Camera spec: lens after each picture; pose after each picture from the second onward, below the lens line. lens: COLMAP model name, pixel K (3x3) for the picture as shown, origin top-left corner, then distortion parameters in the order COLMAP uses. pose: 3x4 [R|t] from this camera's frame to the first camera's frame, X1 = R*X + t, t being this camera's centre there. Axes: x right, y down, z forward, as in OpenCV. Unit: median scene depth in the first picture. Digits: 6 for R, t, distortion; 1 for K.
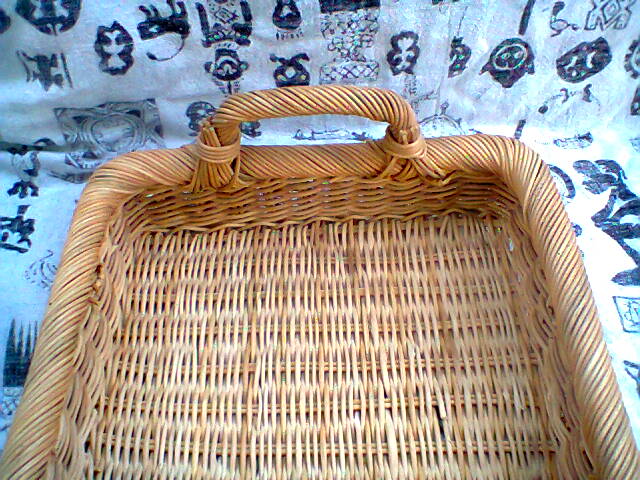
lens RADIAL K [[662.6, 0, 290.3], [0, 662.6, 238.4], [0, 0, 1]] dist [0.023764, -0.080352]
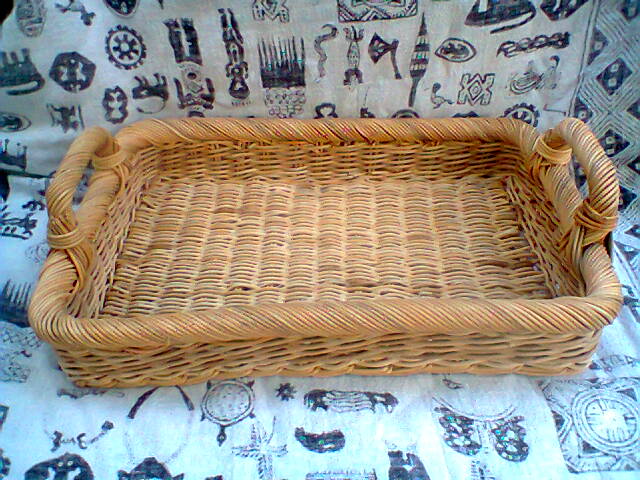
lens RADIAL K [[662.6, 0, 290.3], [0, 662.6, 238.4], [0, 0, 1]] dist [0.023764, -0.080352]
pose [[0.996889, 0.036162, -0.070028, 0.207702], [-0.052555, 0.967148, -0.248721, 0.304095], [0.058734, 0.251628, 0.966040, -0.260458]]
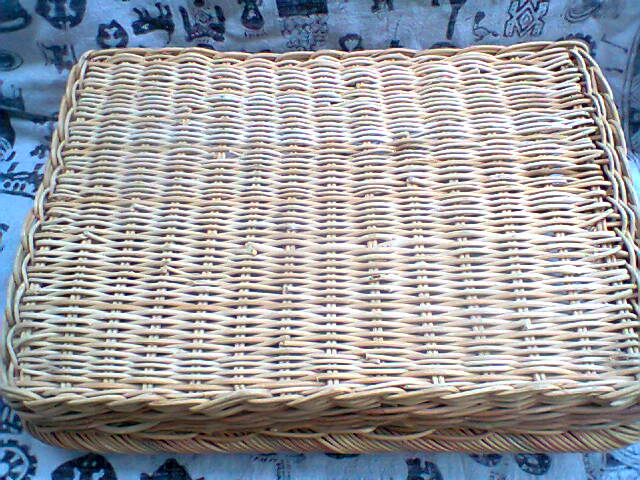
lens RADIAL K [[662.6, 0, 290.3], [0, 662.6, 238.4], [0, 0, 1]] dist [0.023764, -0.080352]
pose [[0.994260, 0.055815, -0.091279, 0.195627], [-0.053808, 0.998256, 0.024297, 0.036236], [0.092475, -0.019246, 0.995529, -0.218512]]
